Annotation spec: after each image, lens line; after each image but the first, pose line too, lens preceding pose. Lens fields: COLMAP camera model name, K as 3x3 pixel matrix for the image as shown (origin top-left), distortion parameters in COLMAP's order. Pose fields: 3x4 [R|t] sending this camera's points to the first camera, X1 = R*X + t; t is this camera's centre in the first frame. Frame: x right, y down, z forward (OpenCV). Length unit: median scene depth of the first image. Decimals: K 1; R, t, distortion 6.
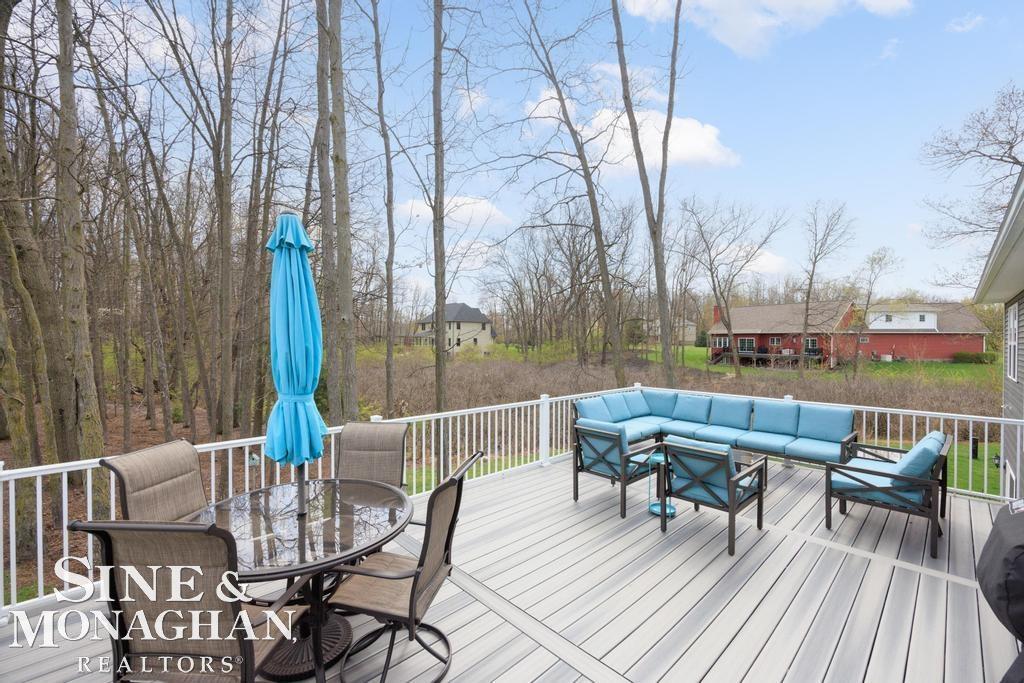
lens RADIAL K [[424.5, 0, 512.2], [0, 424.5, 340.7], [0, 0, 1]] dist [-0.013226, 0.001050]
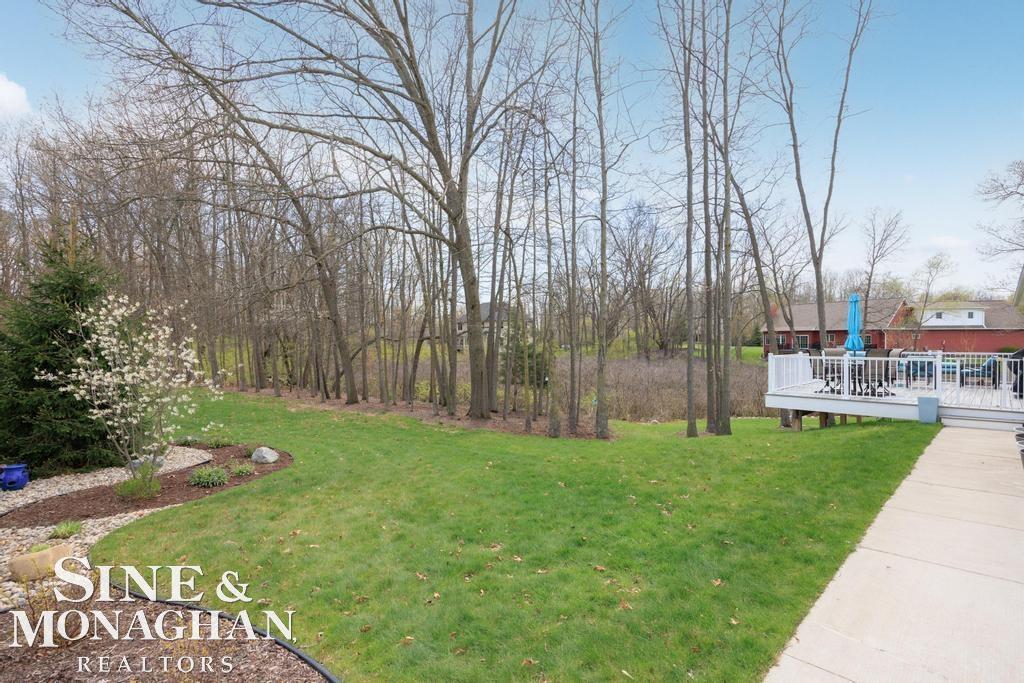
lens RADIAL K [[479.4, 0, 510.9], [0, 479.4, 341.3], [0, 0, 1]] dist [-0.009647, -0.000738]
pose [[0.999918, -0.006082, 0.011269, -0.193056], [0.006114, 0.999978, -0.002747, 0.008189], [-0.011252, 0.002815, 0.999933, -0.181254]]
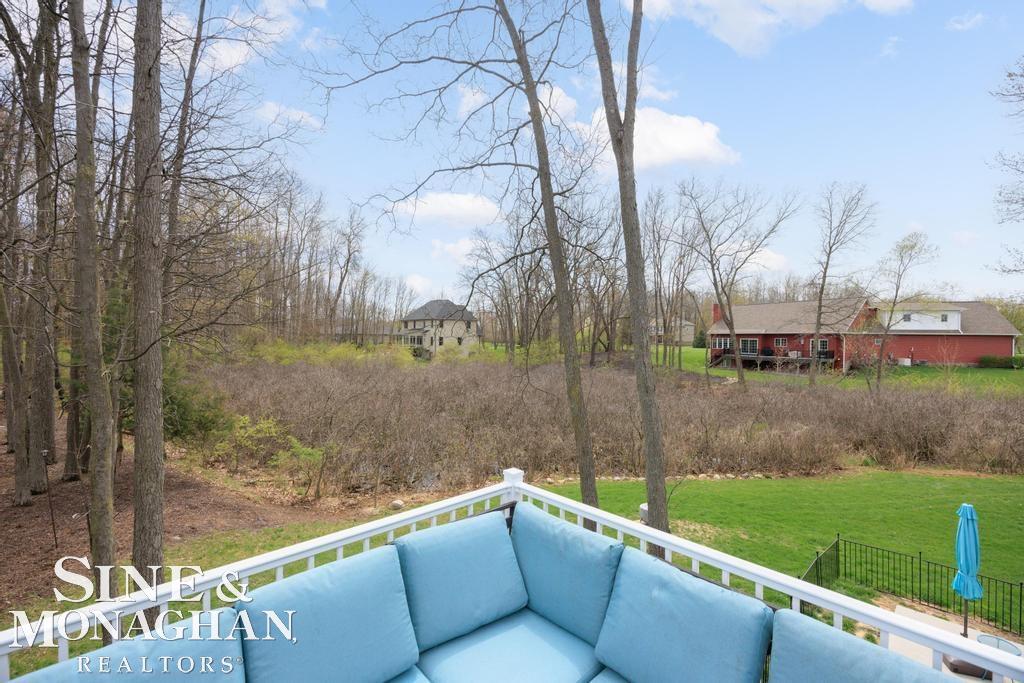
lens RADIAL K [[424.5, 0, 513.5], [0, 424.5, 340.3], [0, 0, 1]] dist [-0.013226, 0.001050]
pose [[0.999962, 0.005995, 0.006354, 0.044998], [-0.005996, 0.999982, 0.000071, -0.000181], [-0.006354, -0.000109, 0.999980, 0.104256]]
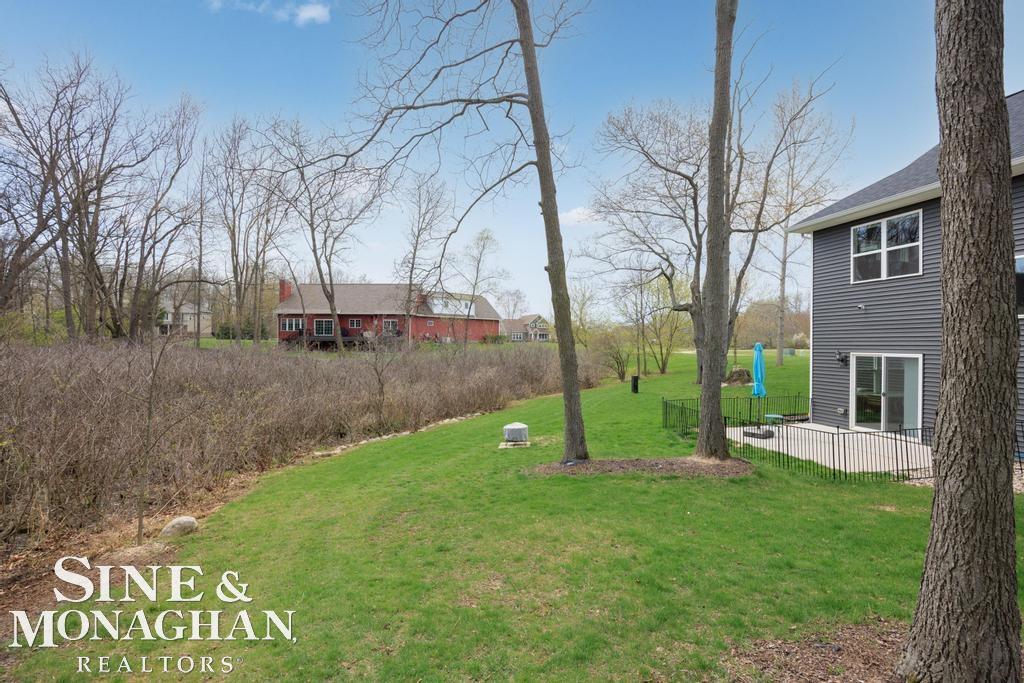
lens RADIAL K [[479.4, 0, 513.3], [0, 479.4, 341.3], [0, 0, 1]] dist [-0.009647, -0.000738]
pose [[0.516995, -0.000560, 0.855988, -0.093179], [0.000160, 1.000000, 0.000558, 0.045423], [-0.855989, -0.000151, 0.516995, 0.205065]]
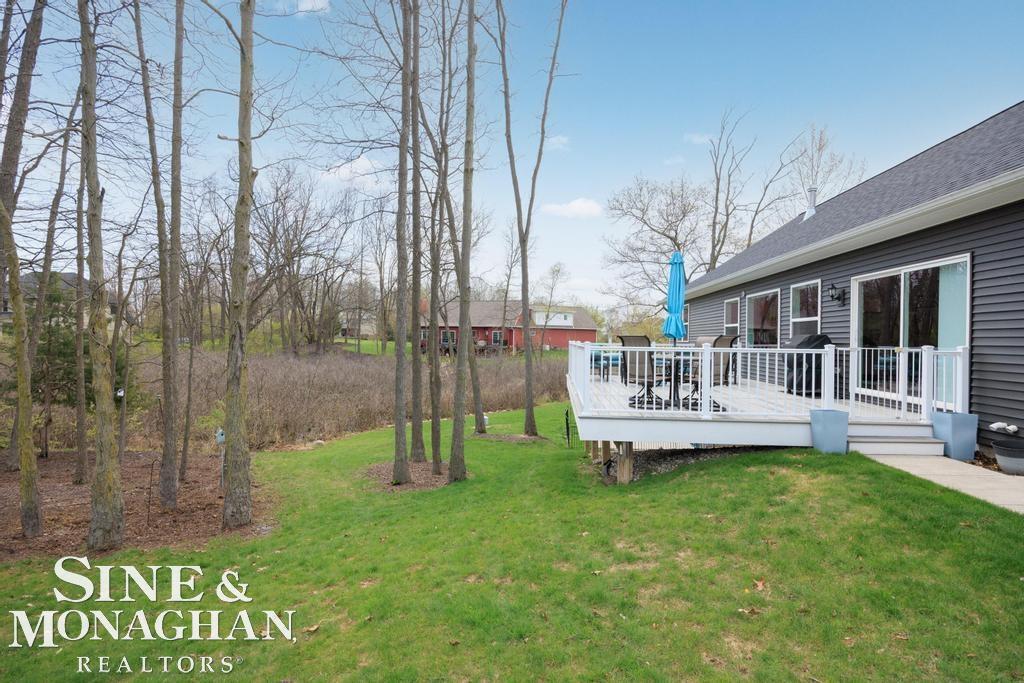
lens RADIAL K [[479.4, 0, 513.2], [0, 479.4, 338.6], [0, 0, 1]] dist [-0.009647, -0.000738]
pose [[0.746917, 0.004361, 0.664903, -0.163803], [-0.006672, 0.999977, 0.000937, 0.013570], [-0.664884, -0.005136, 0.746929, -0.030955]]
